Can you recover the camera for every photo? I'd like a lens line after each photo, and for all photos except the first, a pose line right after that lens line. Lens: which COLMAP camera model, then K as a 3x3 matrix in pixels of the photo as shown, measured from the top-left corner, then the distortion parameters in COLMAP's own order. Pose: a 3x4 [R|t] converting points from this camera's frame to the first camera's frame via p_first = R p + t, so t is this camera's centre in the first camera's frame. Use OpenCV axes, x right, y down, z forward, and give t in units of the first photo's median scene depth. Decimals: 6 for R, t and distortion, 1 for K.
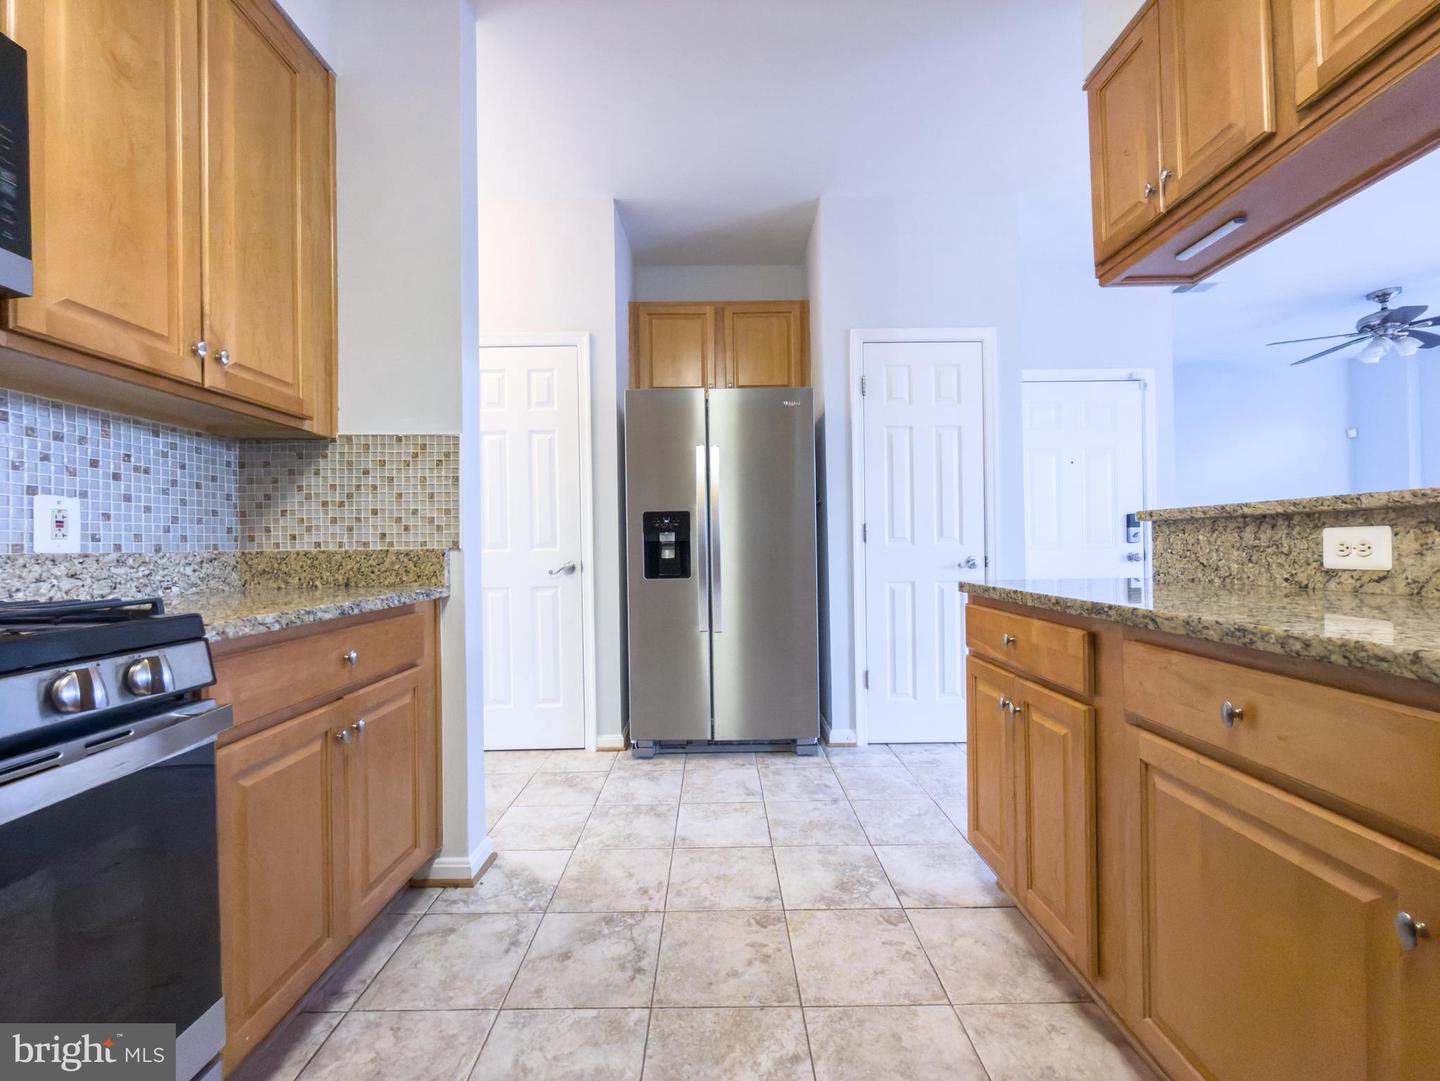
lens RADIAL K [[588.5, 0, 719.3], [0, 588.5, 534.1], [0, 0, 1]] dist [0.002444, -0.000432]
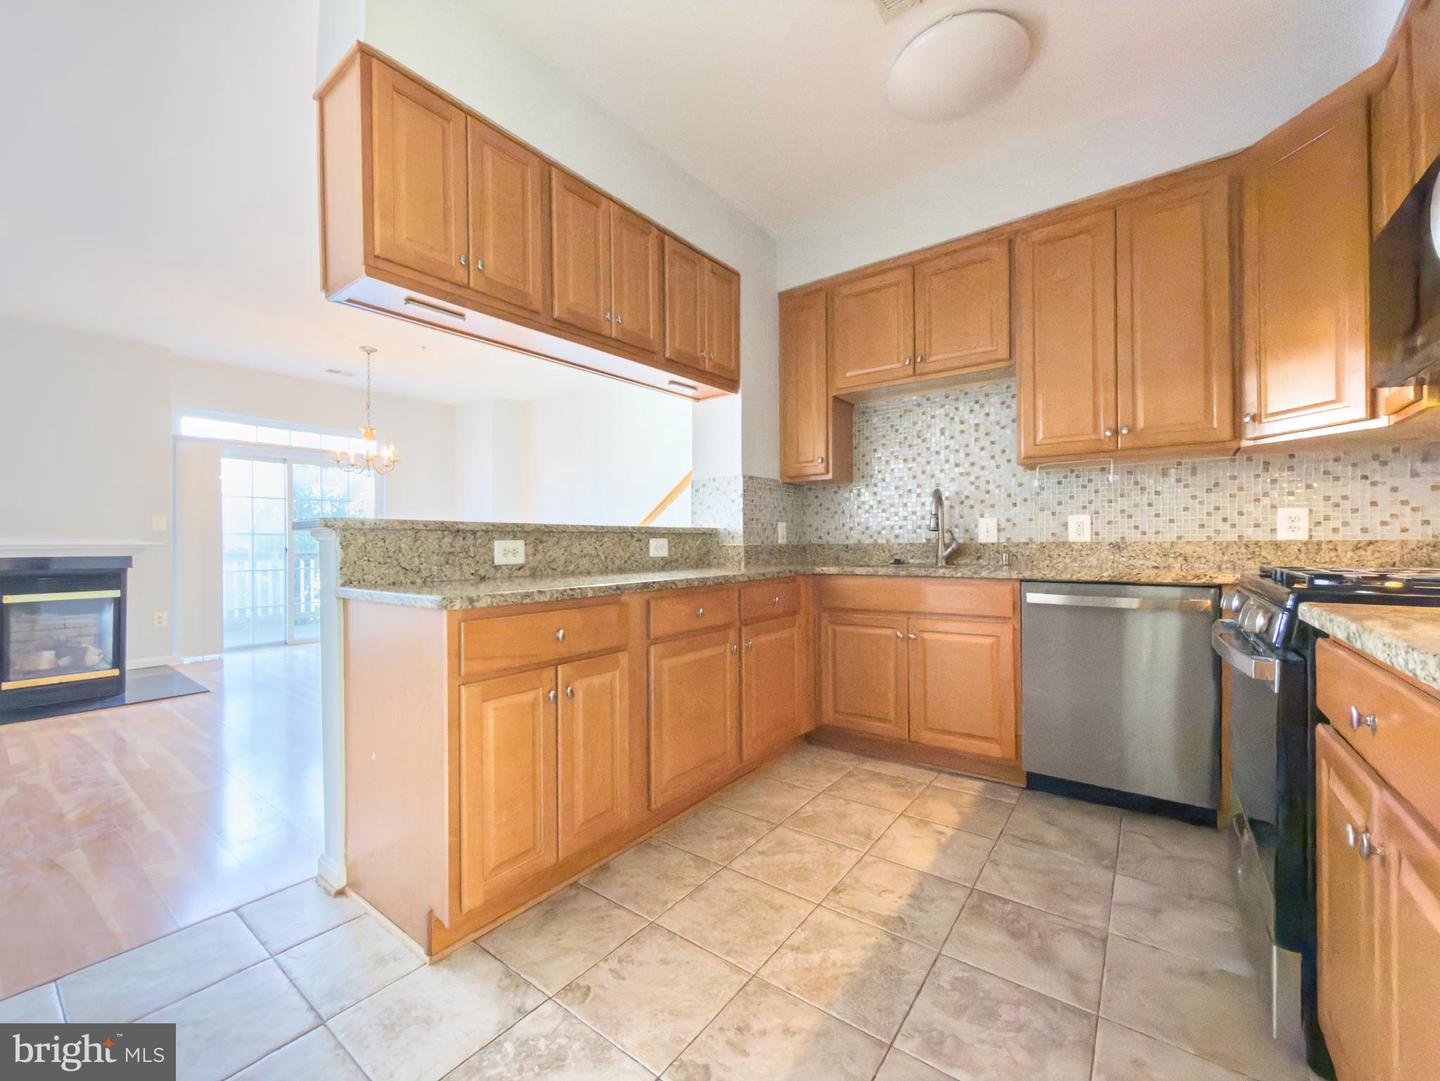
lens RADIAL K [[588.5, 0, 721.0], [0, 588.5, 548.8], [0, 0, 1]] dist [0.002444, -0.000432]
pose [[-0.803063, 0.013048, 0.595752, -0.439897], [0.006637, 0.999894, -0.012952, 0.036305], [-0.595858, -0.006447, -0.803064, 1.814779]]
